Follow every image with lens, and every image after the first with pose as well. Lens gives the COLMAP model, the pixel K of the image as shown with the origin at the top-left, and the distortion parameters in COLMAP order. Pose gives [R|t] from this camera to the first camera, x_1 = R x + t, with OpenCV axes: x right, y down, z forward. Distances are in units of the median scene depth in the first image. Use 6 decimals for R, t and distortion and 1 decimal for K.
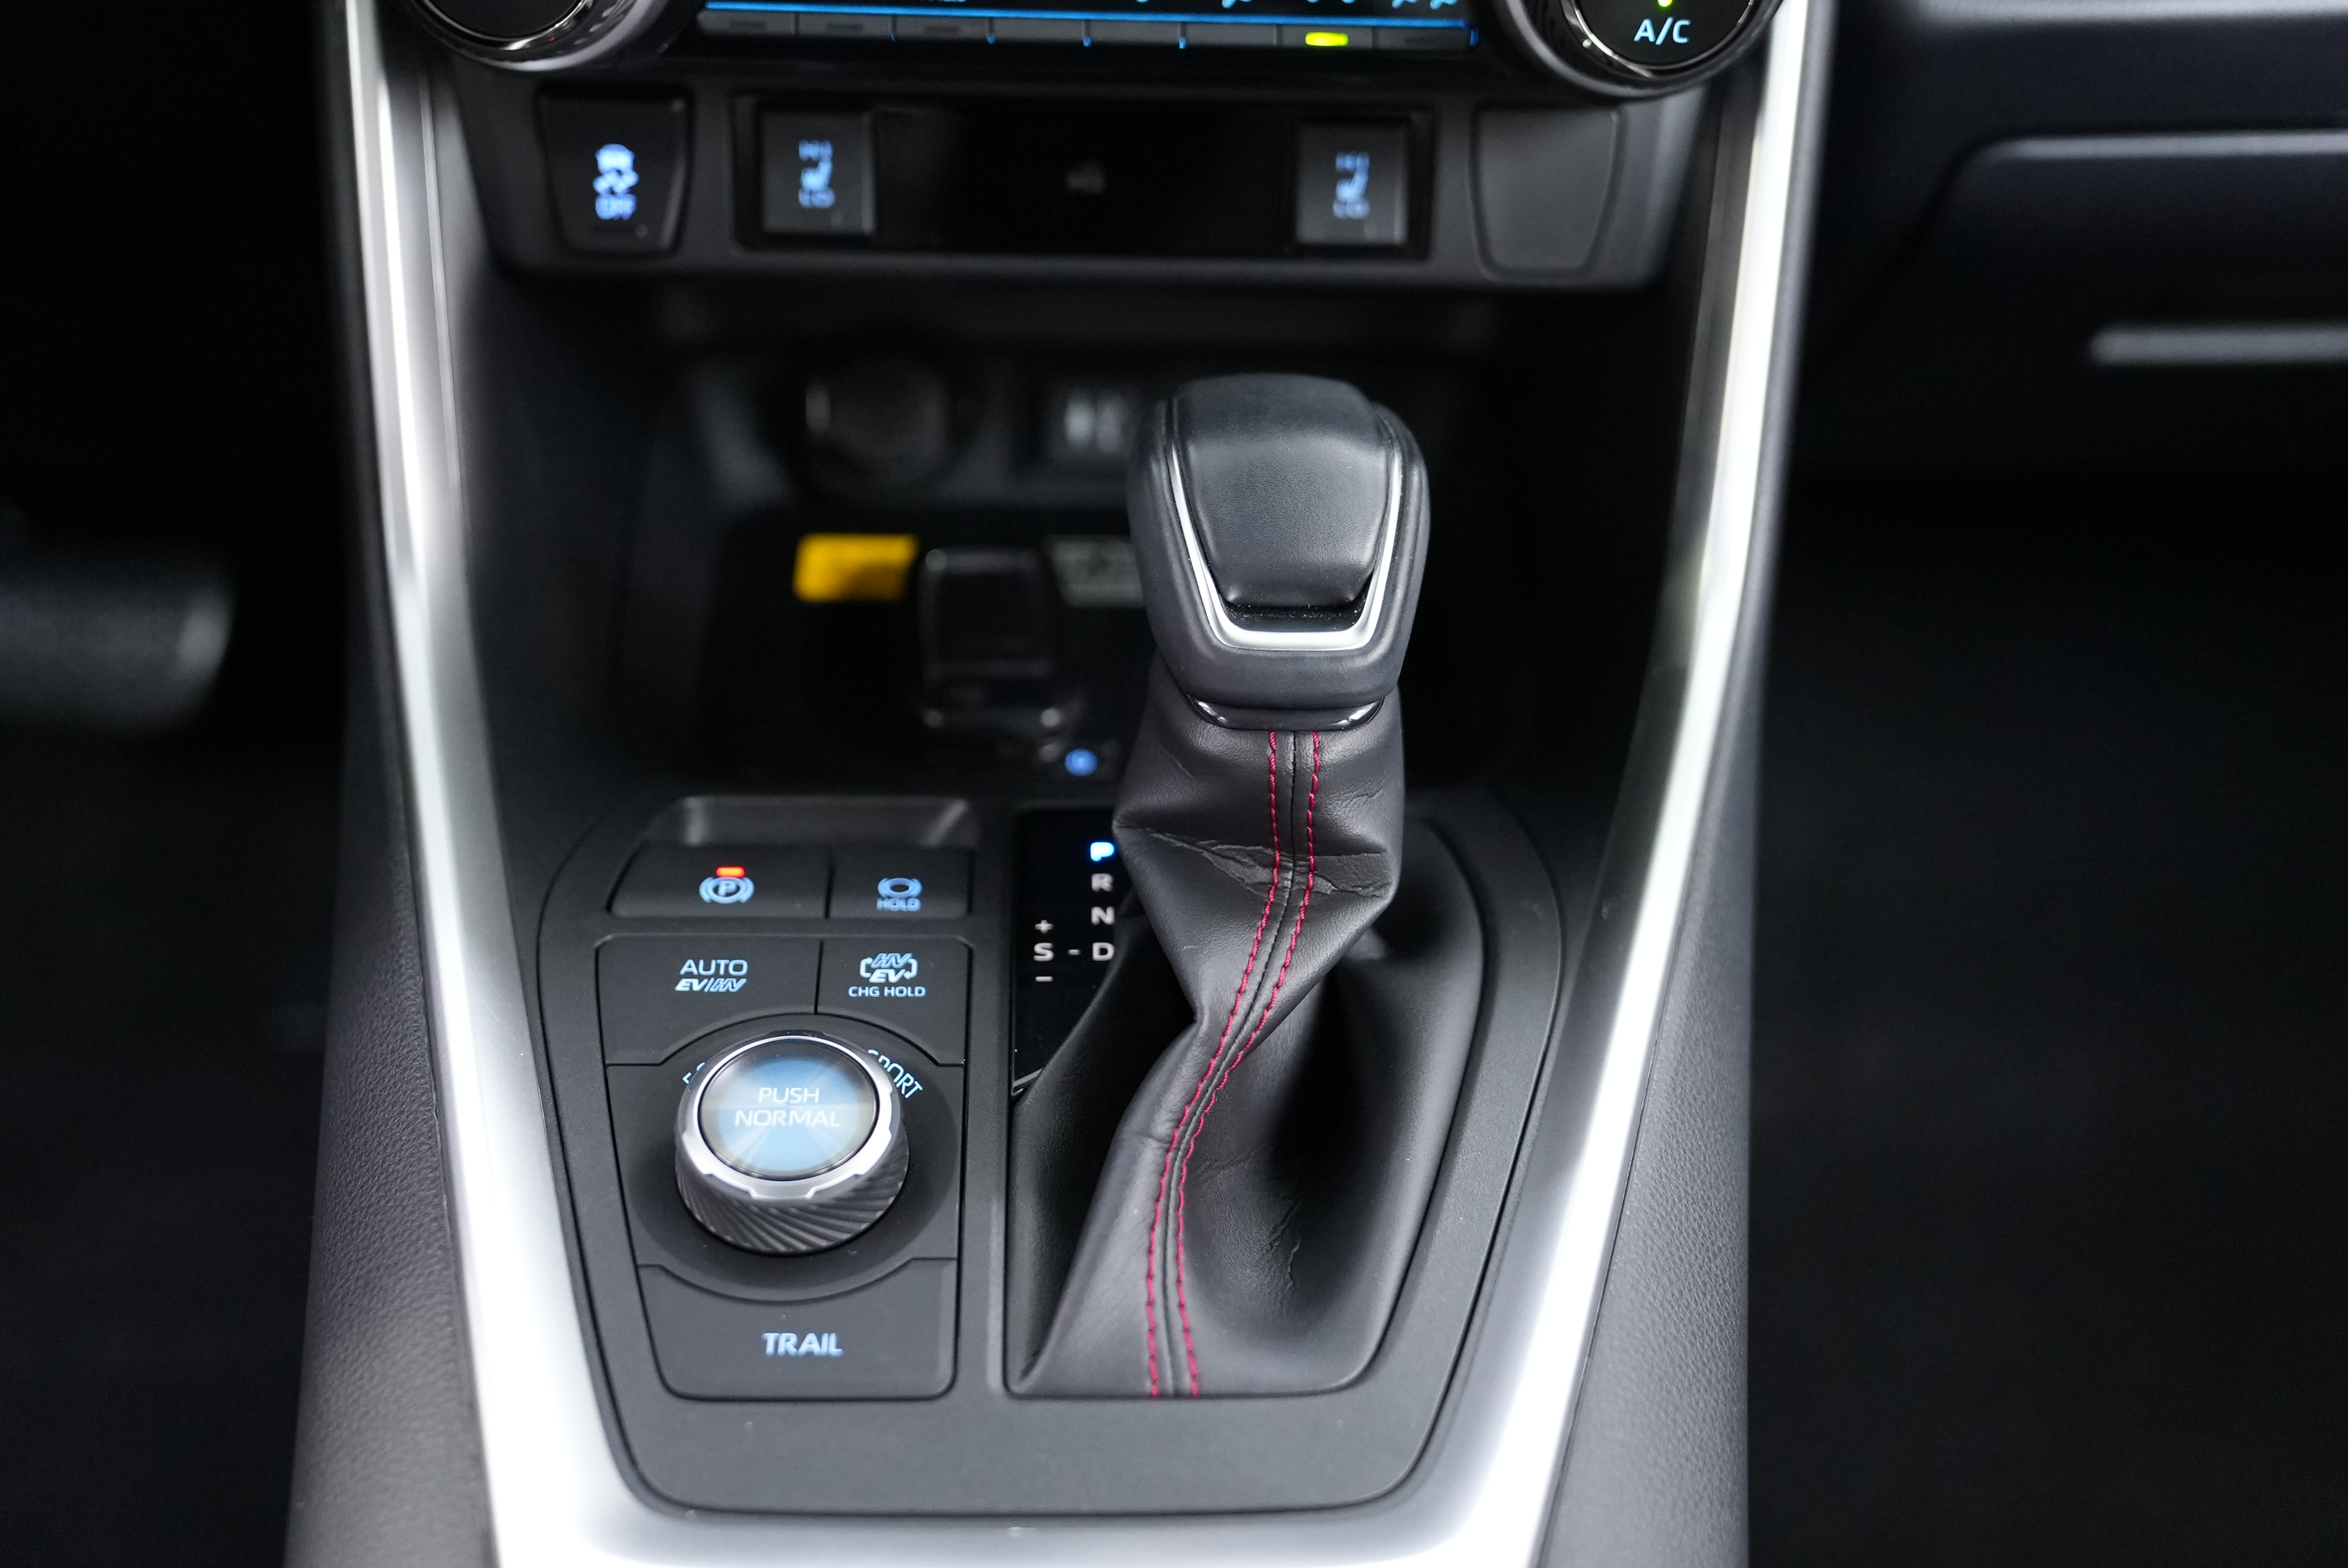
lens RADIAL K [[2881.0, 0, 1174.0], [0, 2881.0, 784.0], [0, 0, 1]] dist [0.076050, 0.010275]
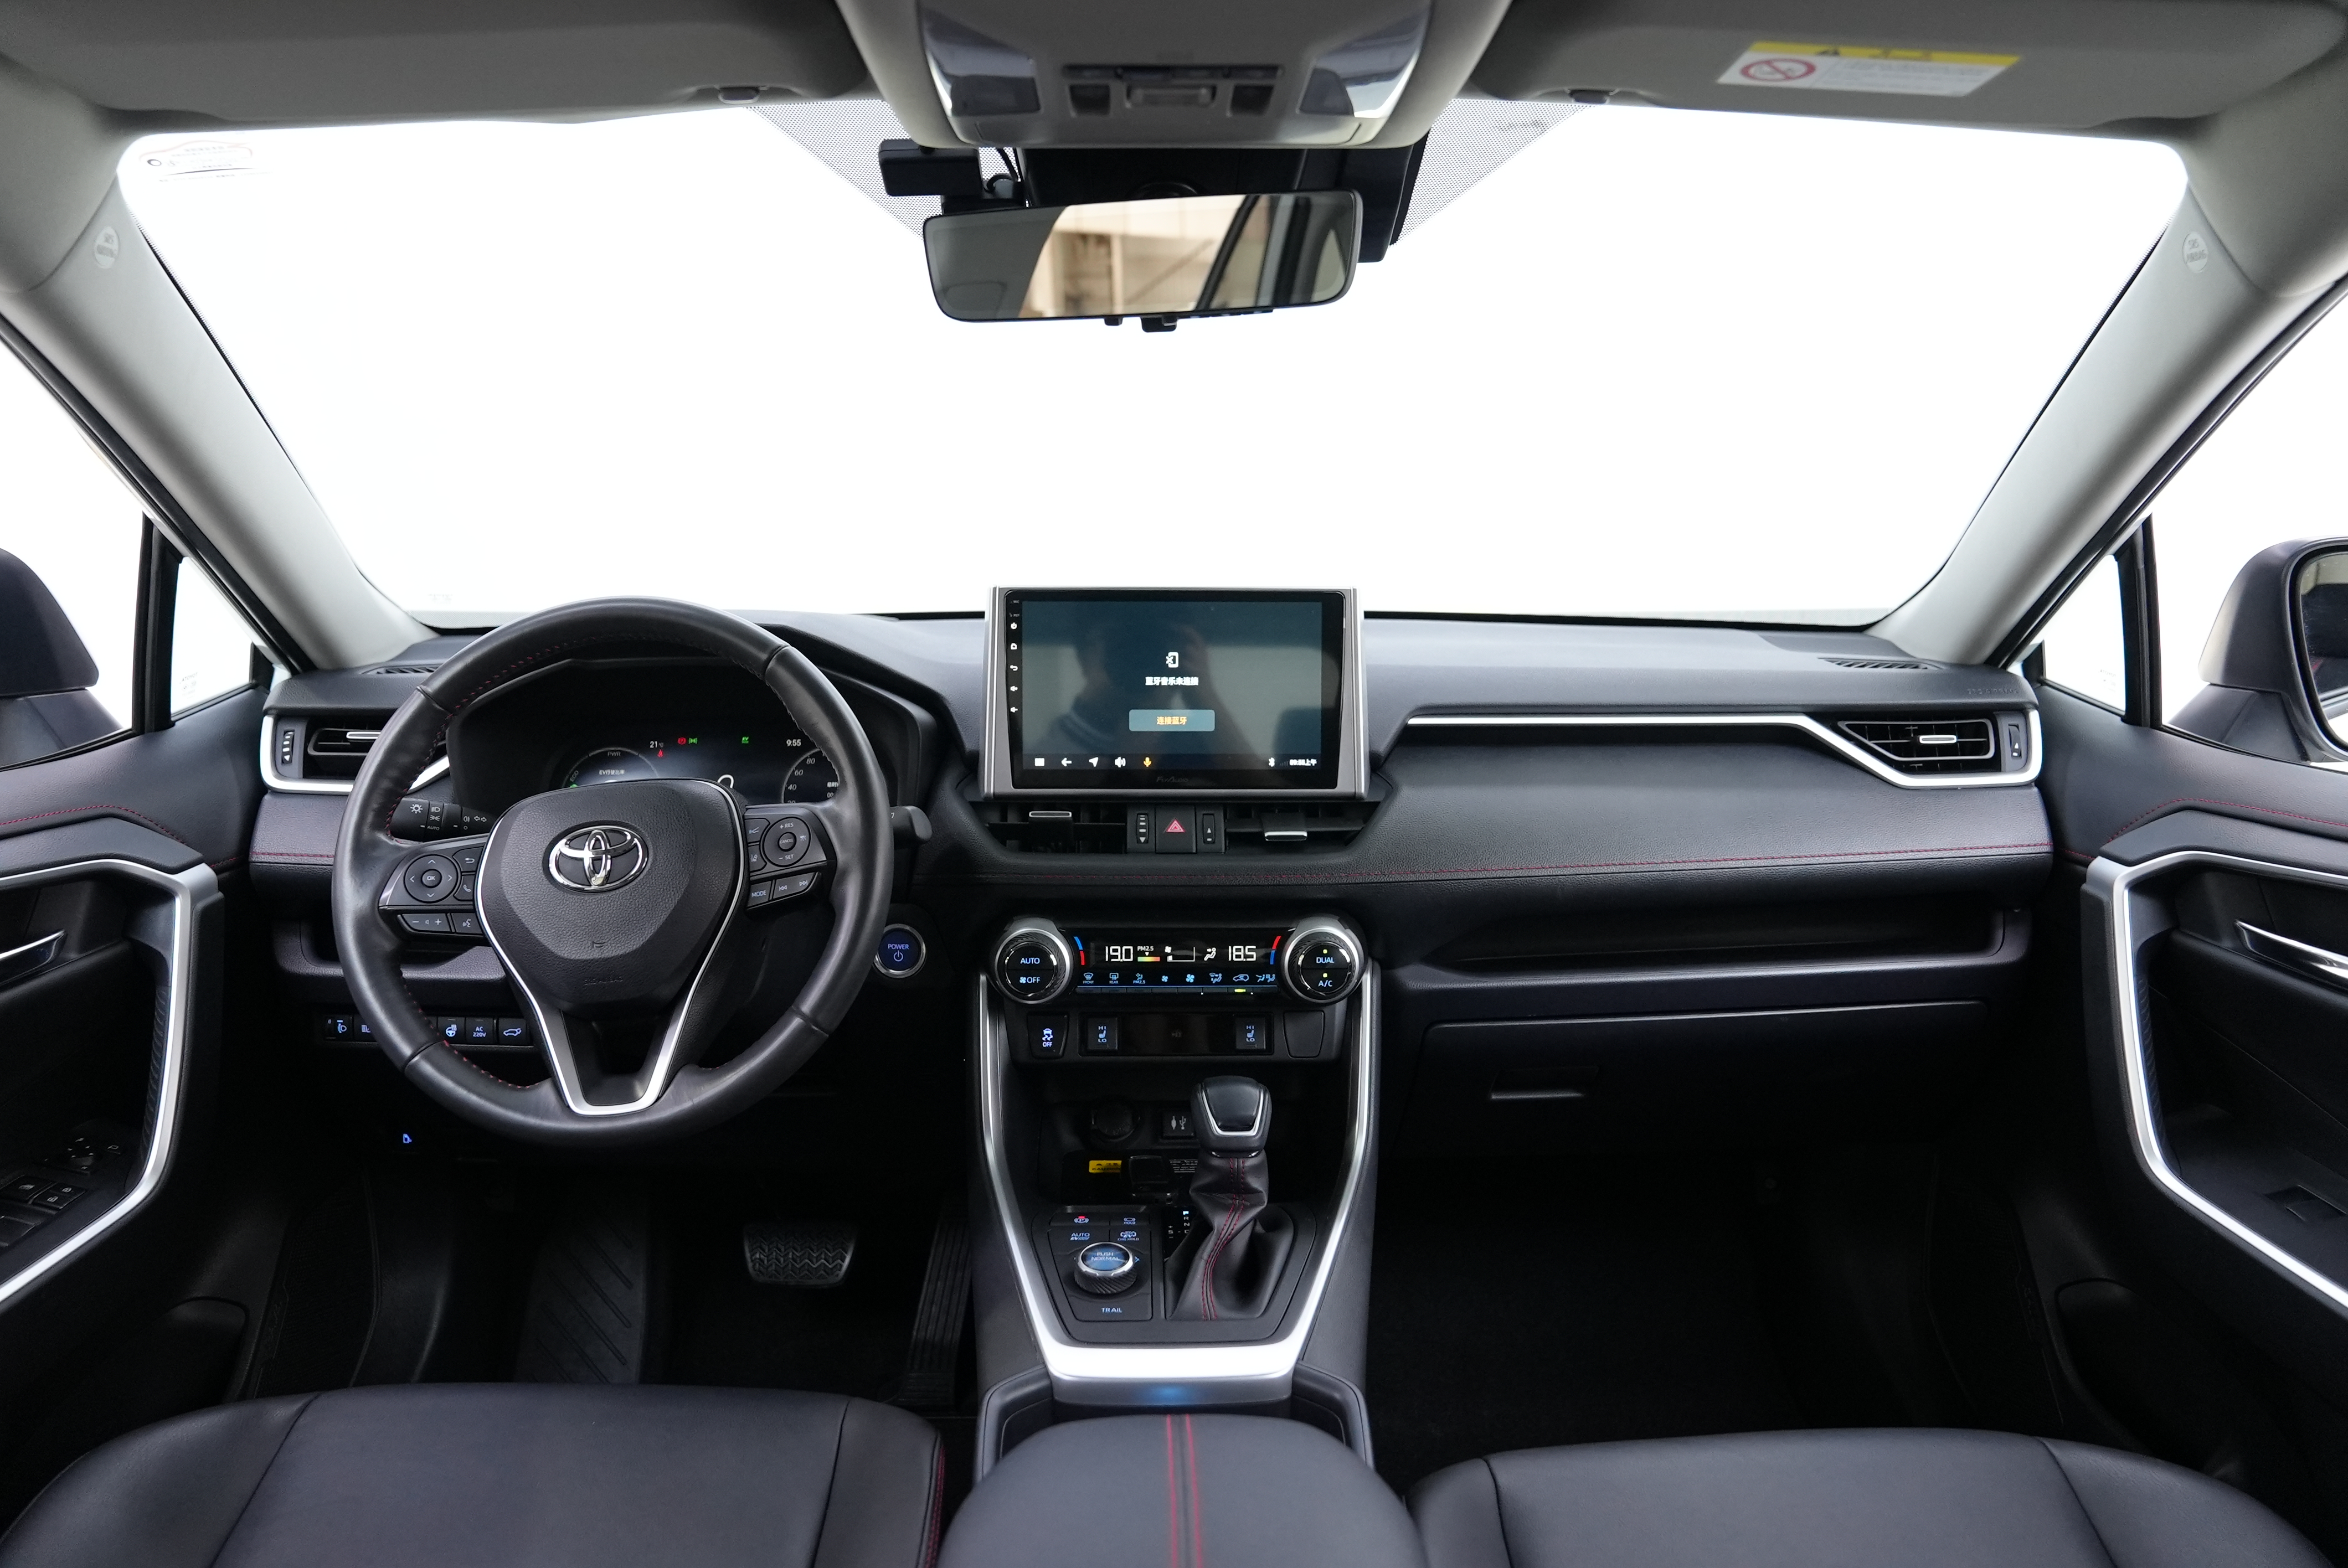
lens RADIAL K [[1625.4, 0, 1174.0], [0, 1625.4, 784.0], [0, 0, 1]] dist [-0.123922, 0.069440]
pose [[0.999581, -0.027961, -0.007501, -0.010794], [0.021664, 0.894356, -0.446831, 0.452580], [0.019202, 0.446481, 0.894587, -1.033762]]
